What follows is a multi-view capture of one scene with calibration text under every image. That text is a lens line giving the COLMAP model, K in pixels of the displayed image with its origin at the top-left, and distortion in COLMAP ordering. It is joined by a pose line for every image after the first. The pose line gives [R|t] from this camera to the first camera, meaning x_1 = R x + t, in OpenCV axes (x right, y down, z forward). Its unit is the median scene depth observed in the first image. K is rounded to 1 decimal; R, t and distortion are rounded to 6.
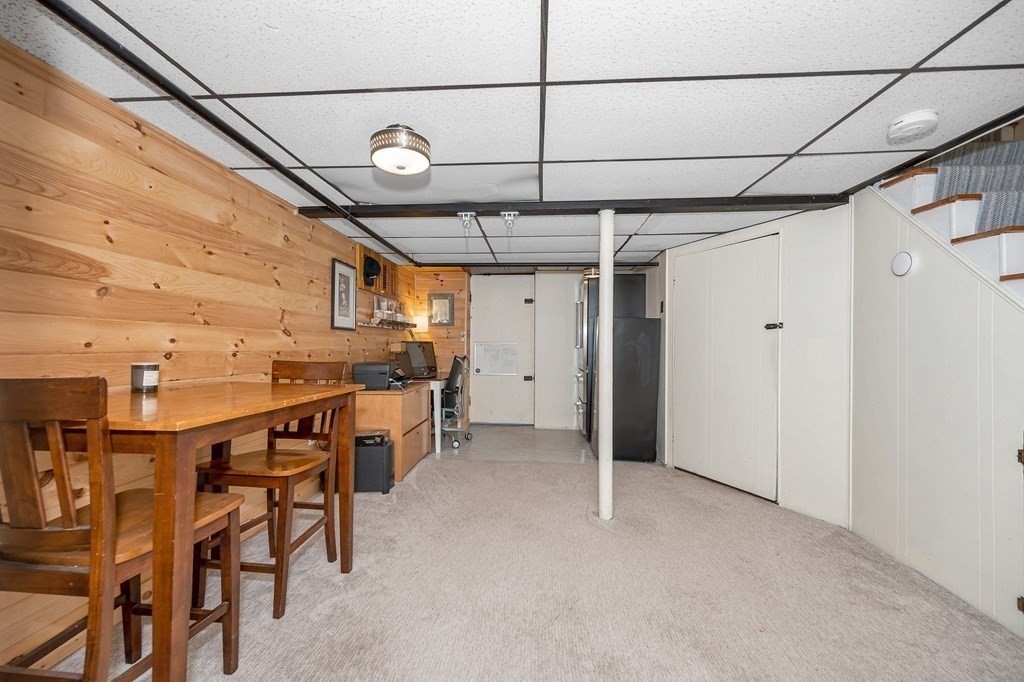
lens RADIAL K [[403.7, 0, 509.3], [0, 403.7, 344.0], [0, 0, 1]] dist [0.000625, 0.000353]
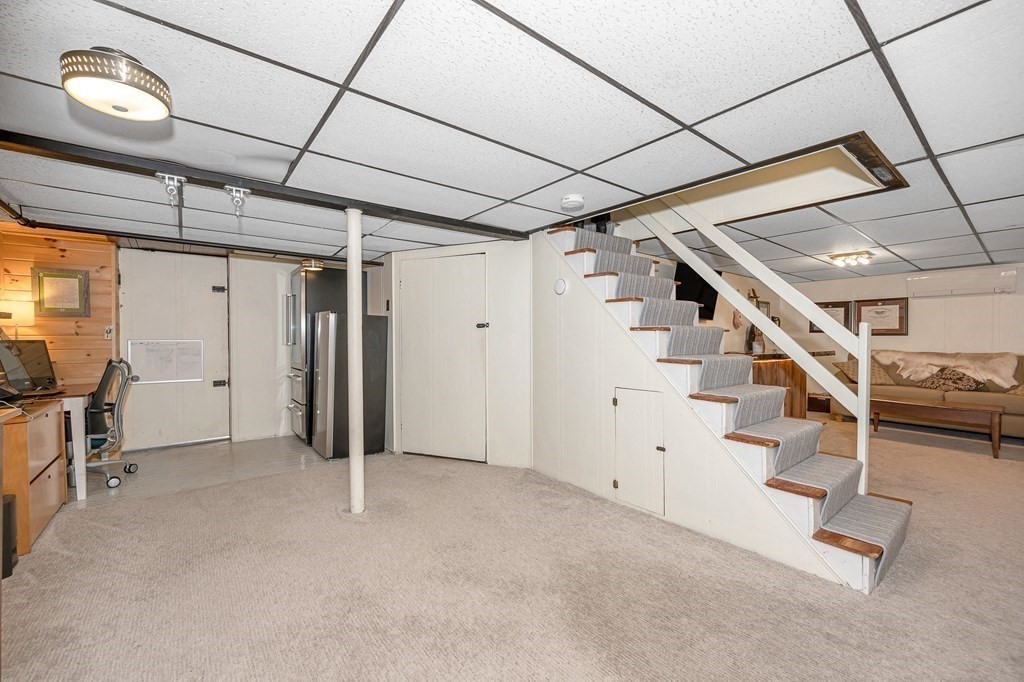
lens RADIAL K [[403.7, 0, 509.3], [0, 403.7, 344.0], [0, 0, 1]] dist [0.000625, 0.000353]
pose [[0.752168, -0.017738, 0.658733, -0.146255], [0.010094, 0.999830, 0.015398, -0.005495], [-0.658894, -0.004933, 0.752220, -0.019828]]
